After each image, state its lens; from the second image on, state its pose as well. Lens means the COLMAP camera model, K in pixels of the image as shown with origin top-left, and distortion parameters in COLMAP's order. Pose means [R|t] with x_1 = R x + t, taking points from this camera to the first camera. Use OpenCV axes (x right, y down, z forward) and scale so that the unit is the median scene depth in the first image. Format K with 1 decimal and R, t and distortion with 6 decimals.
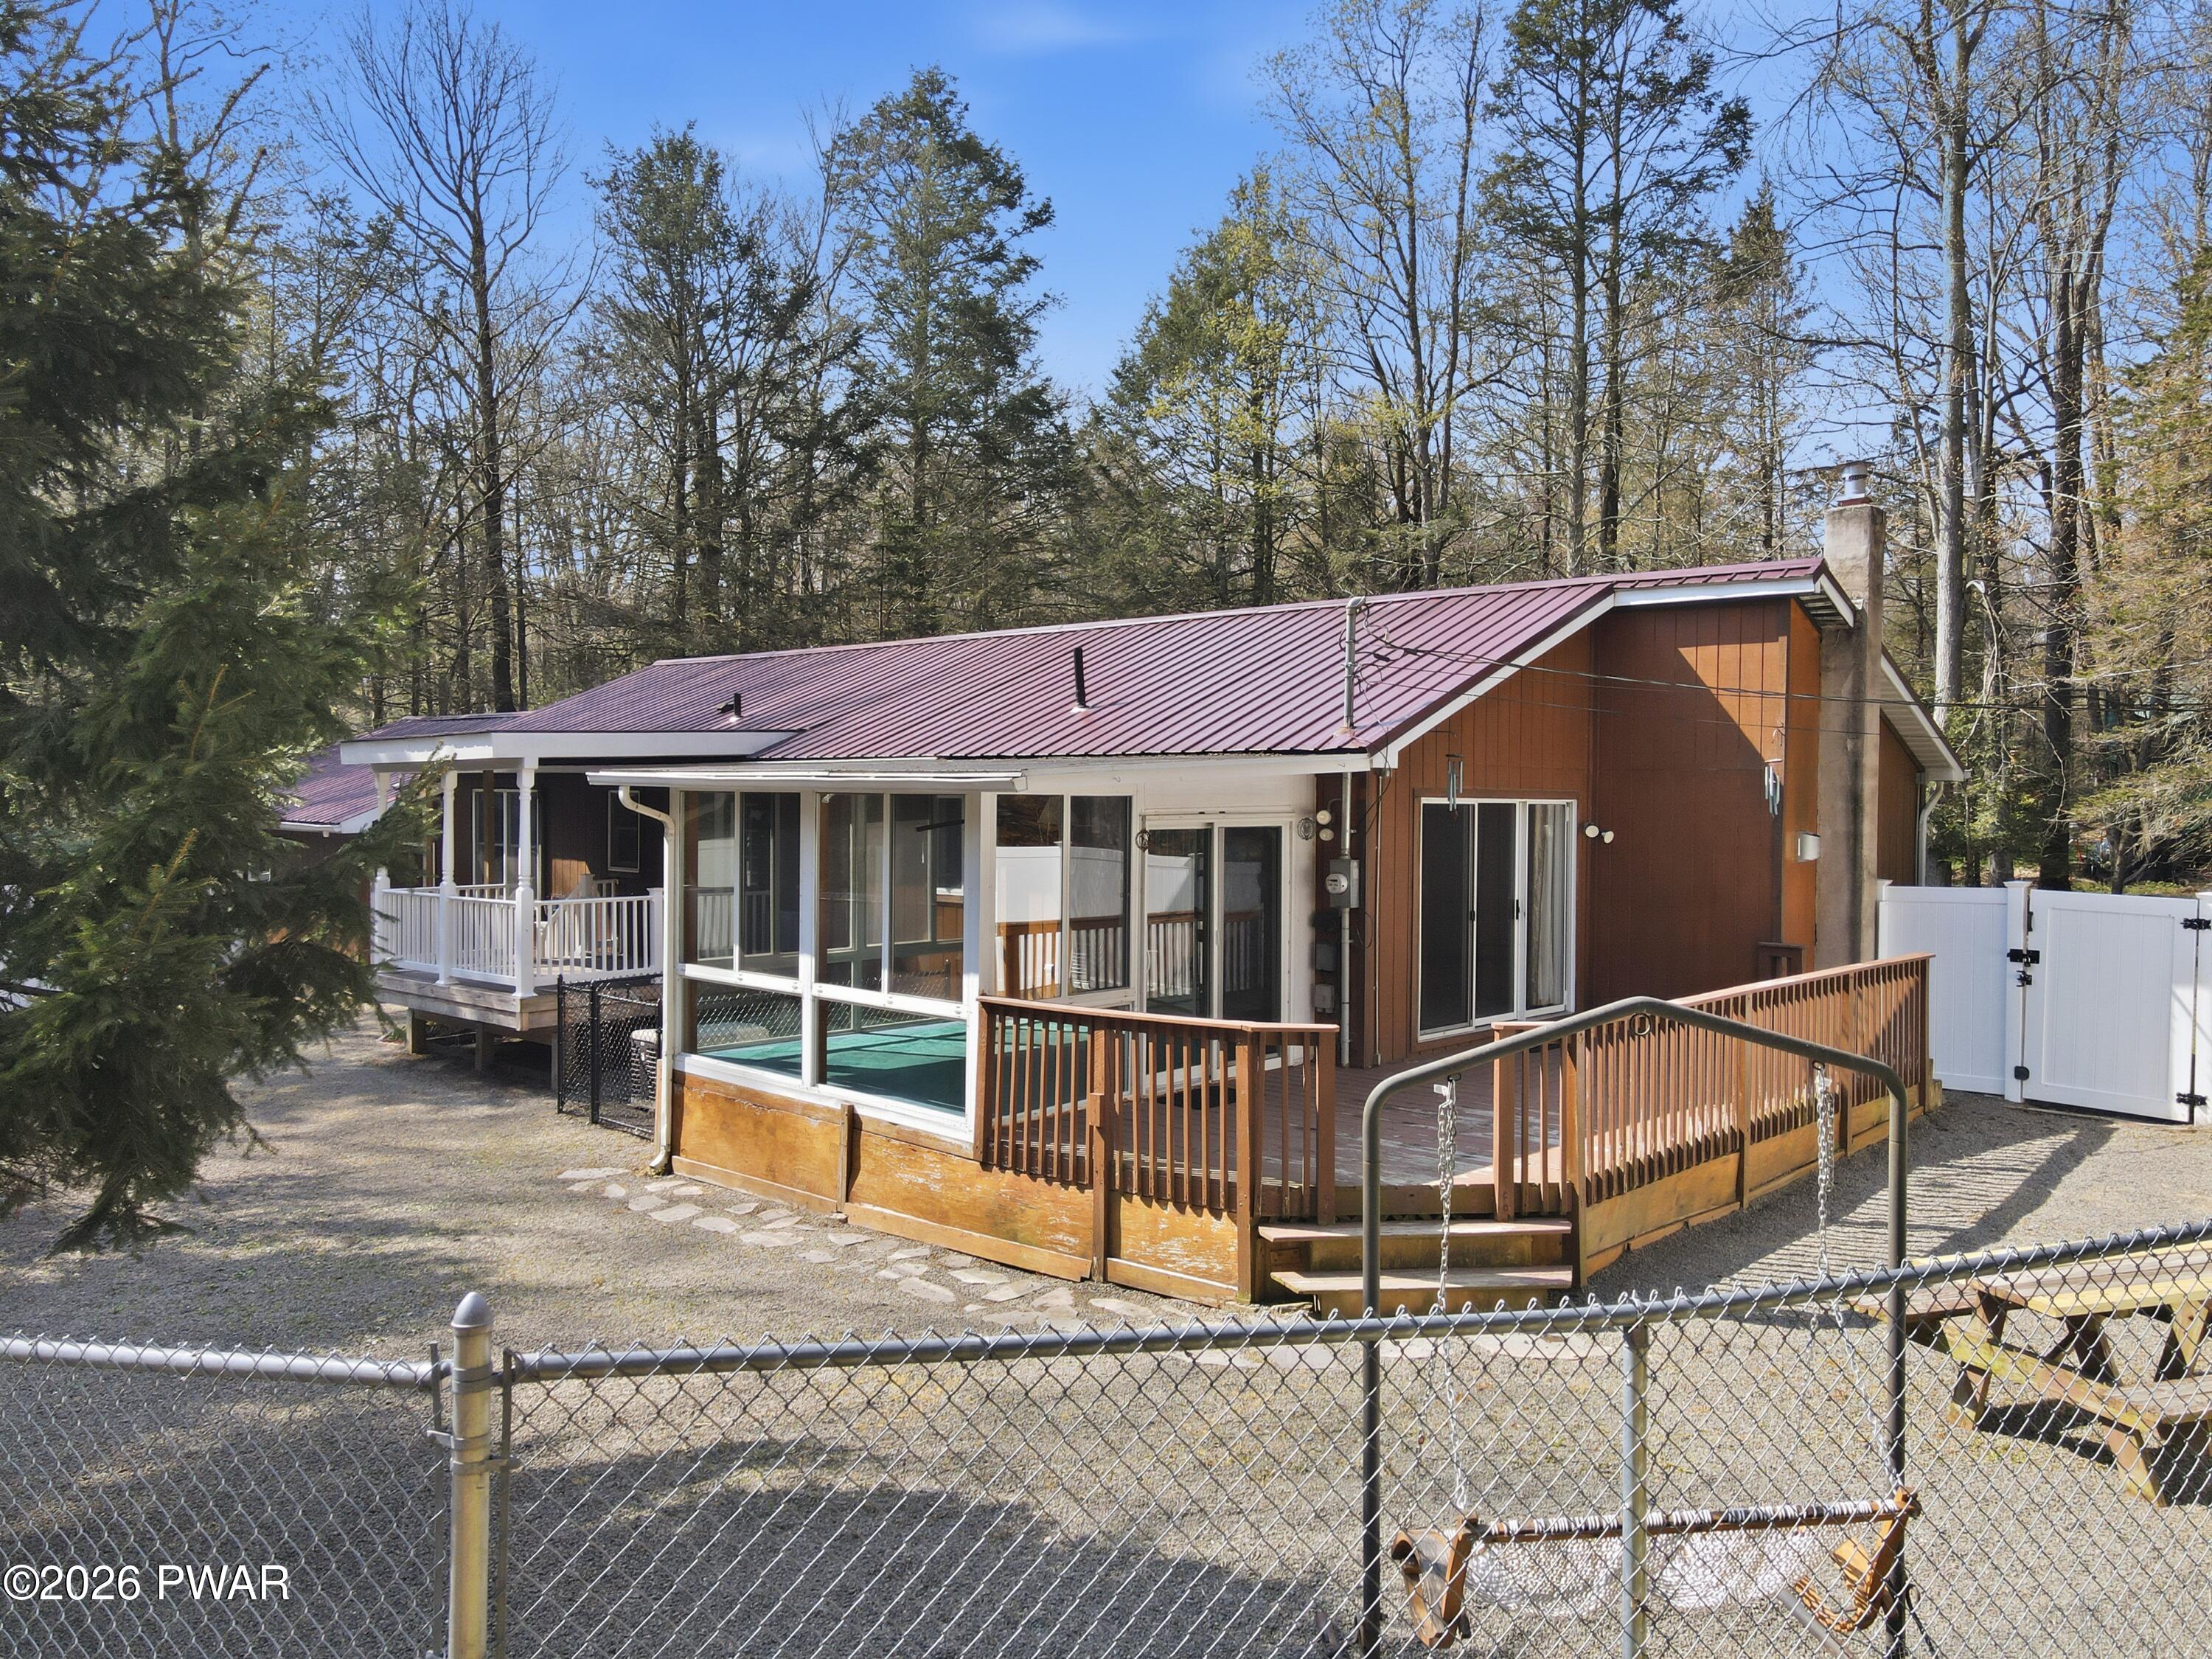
lens RADIAL K [[1616.8, 0, 1106.0], [0, 1616.8, 829.5], [0, 0, 1]] dist [0.007819, 0.002663]
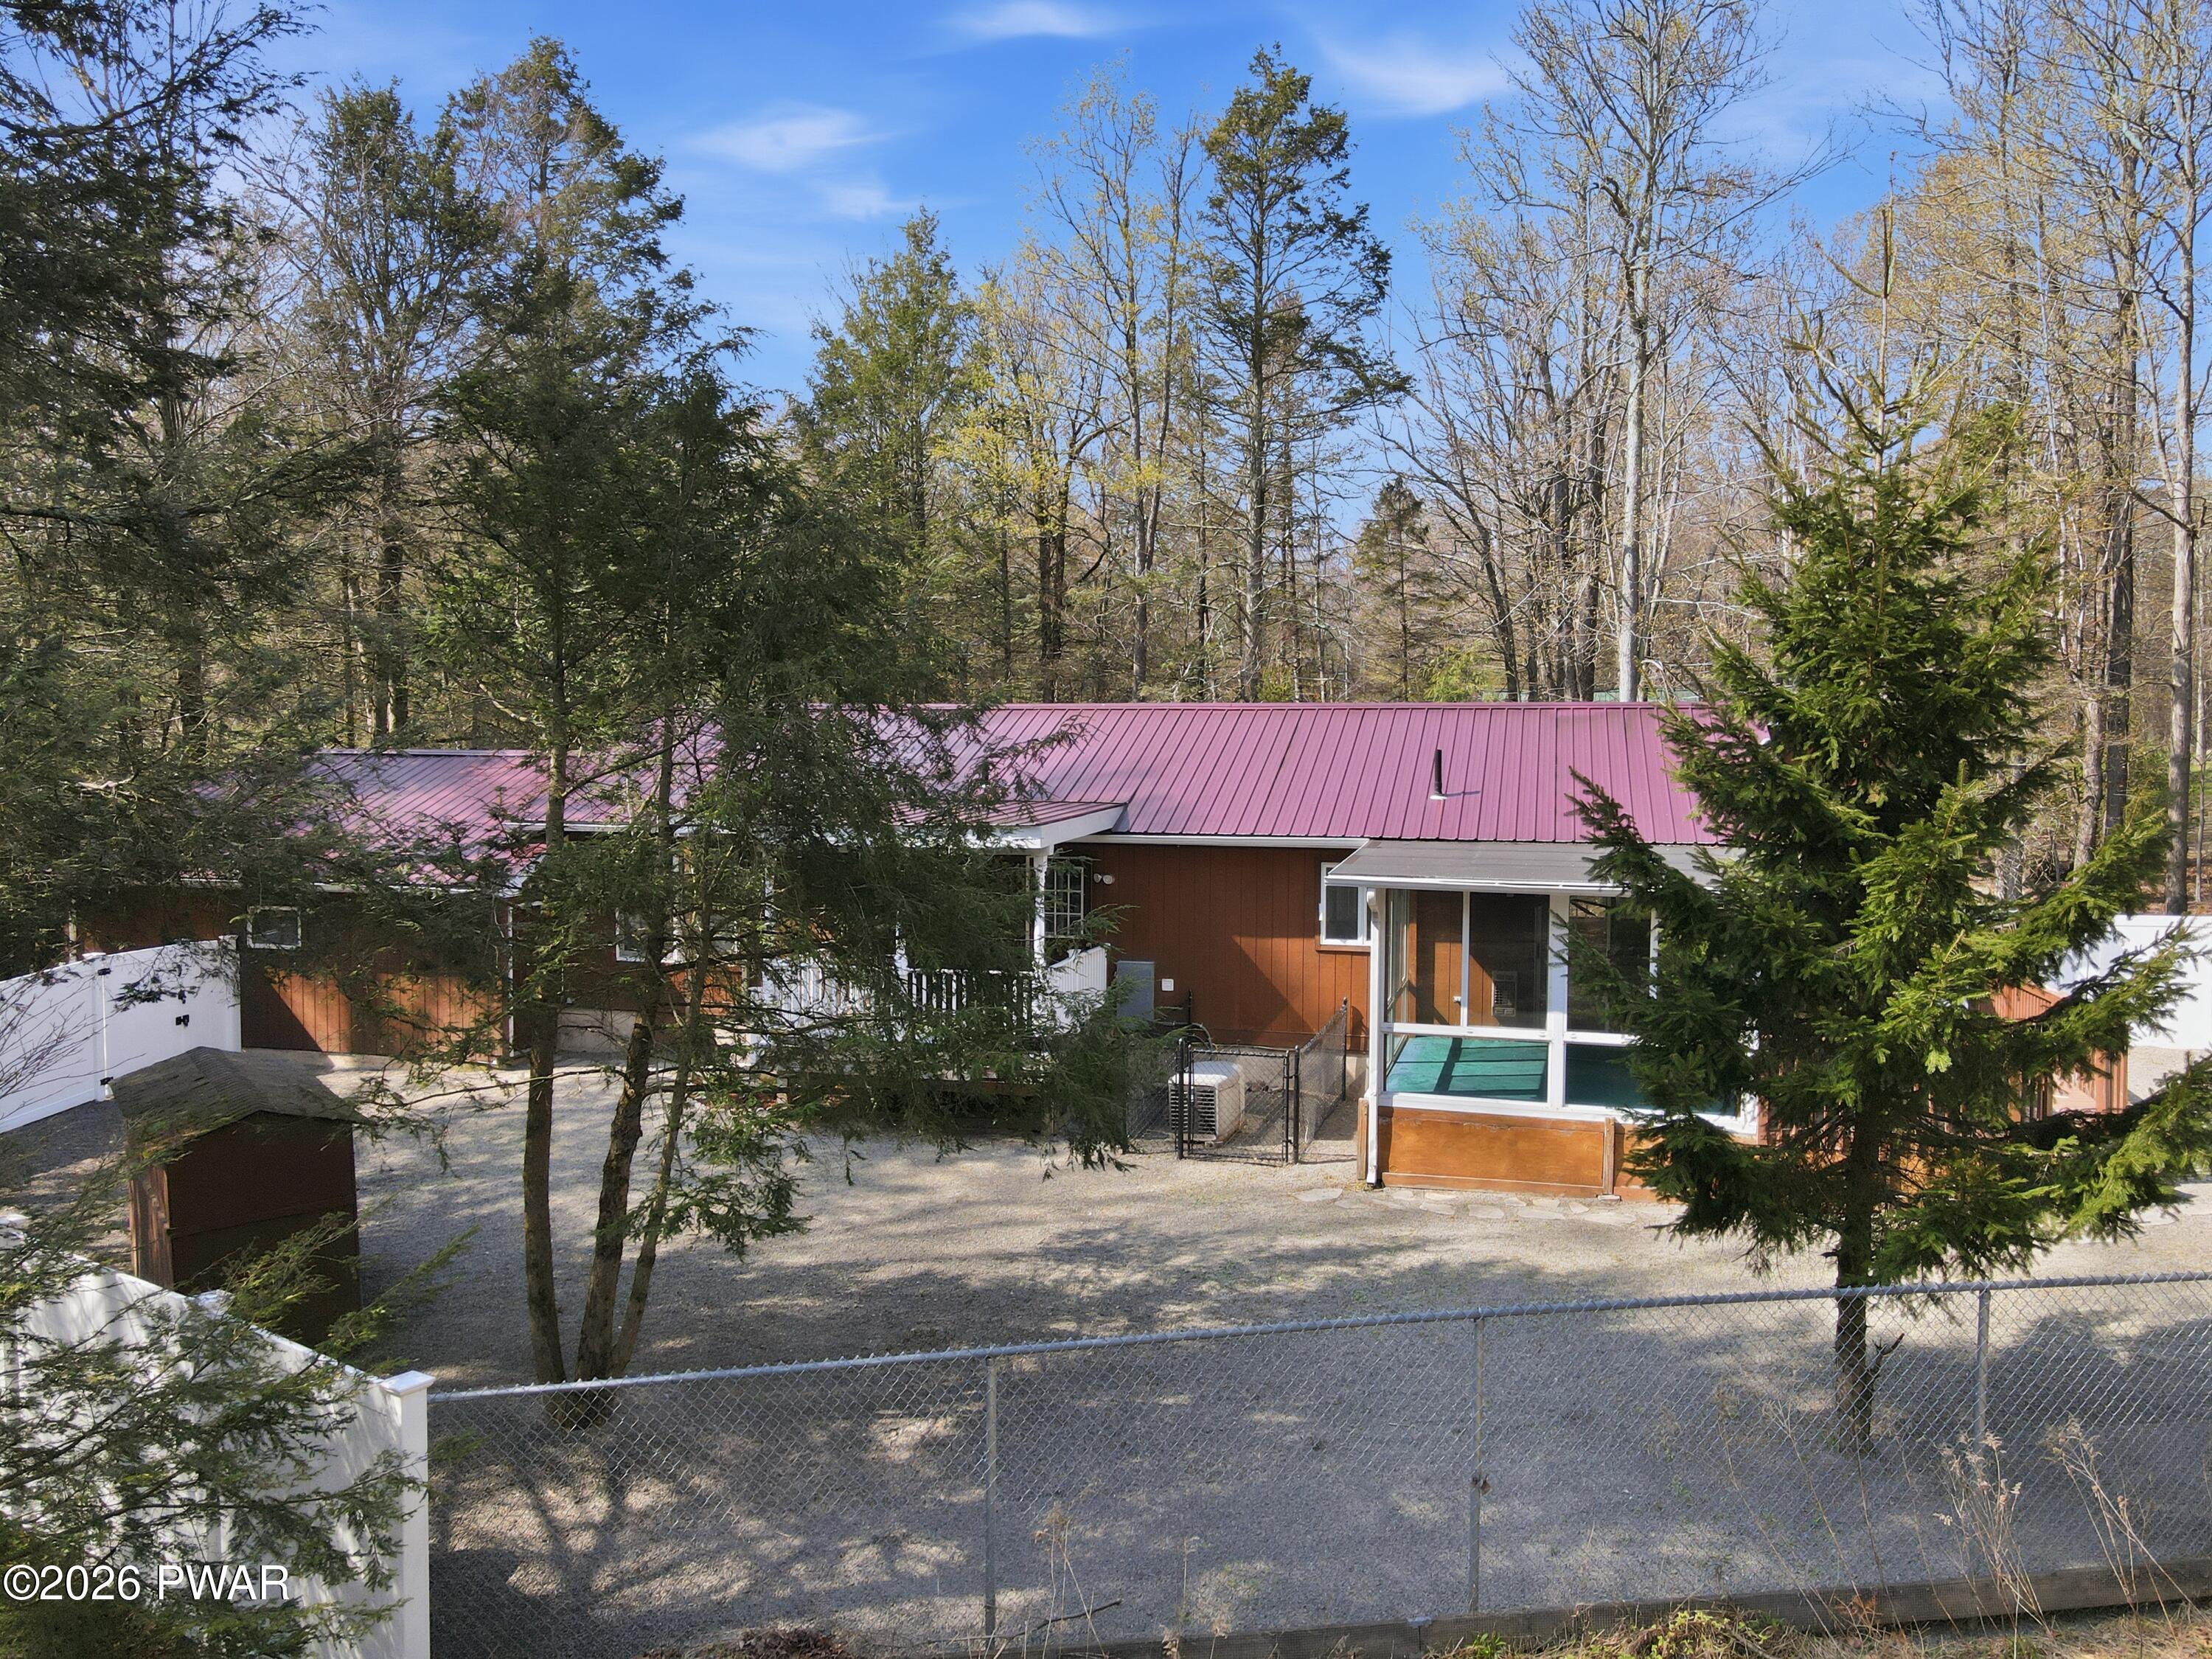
lens RADIAL K [[1616.8, 0, 1106.0], [0, 1616.8, 829.5], [0, 0, 1]] dist [0.007819, 0.002663]
pose [[0.884554, -0.023670, 0.465837, -0.693981], [0.010995, 0.999492, 0.029907, -0.072289], [-0.466308, -0.021333, 0.884365, -0.012519]]
